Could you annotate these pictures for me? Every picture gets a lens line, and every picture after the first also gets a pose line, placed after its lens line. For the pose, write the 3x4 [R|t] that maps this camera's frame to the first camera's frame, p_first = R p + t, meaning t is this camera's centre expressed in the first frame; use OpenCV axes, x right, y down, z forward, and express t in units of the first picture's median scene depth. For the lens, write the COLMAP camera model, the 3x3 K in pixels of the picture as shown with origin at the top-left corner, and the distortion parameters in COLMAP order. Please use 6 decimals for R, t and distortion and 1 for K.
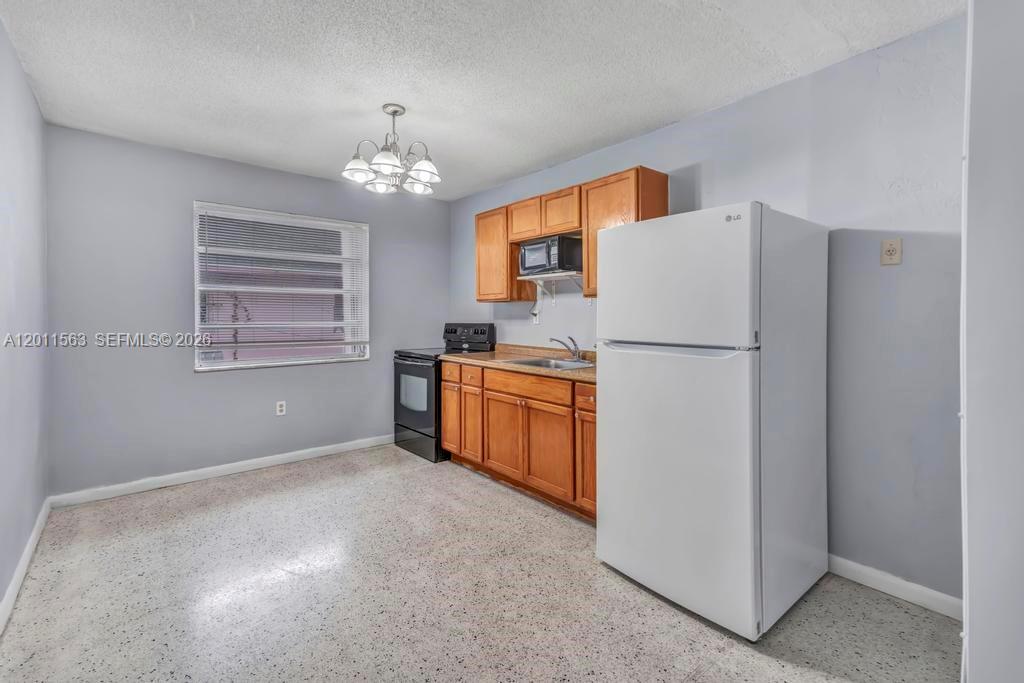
lens RADIAL K [[459.3, 0, 499.2], [0, 459.3, 317.5], [0, 0, 1]] dist [0.049079, -0.012469]
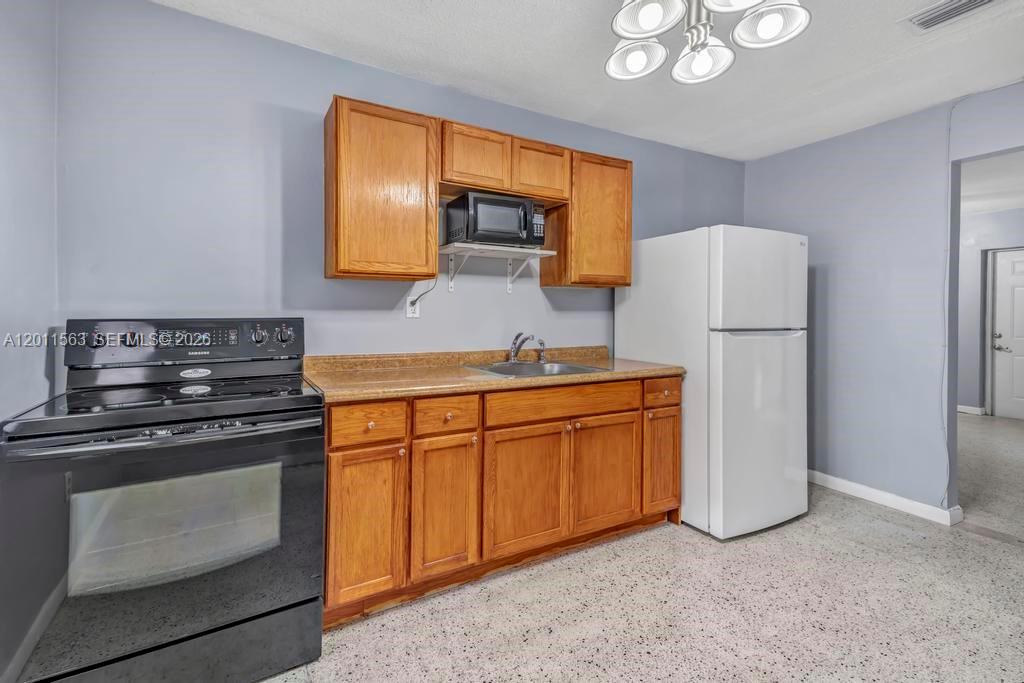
lens RADIAL K [[459.3, 0, 499.2], [0, 459.3, 317.5], [0, 0, 1]] dist [0.049079, -0.012469]
pose [[0.158694, 0.000922, 0.987327, -0.621177], [-0.001645, 0.999998, -0.000670, 0.016030], [-0.987326, -0.001518, 0.158696, 0.918463]]
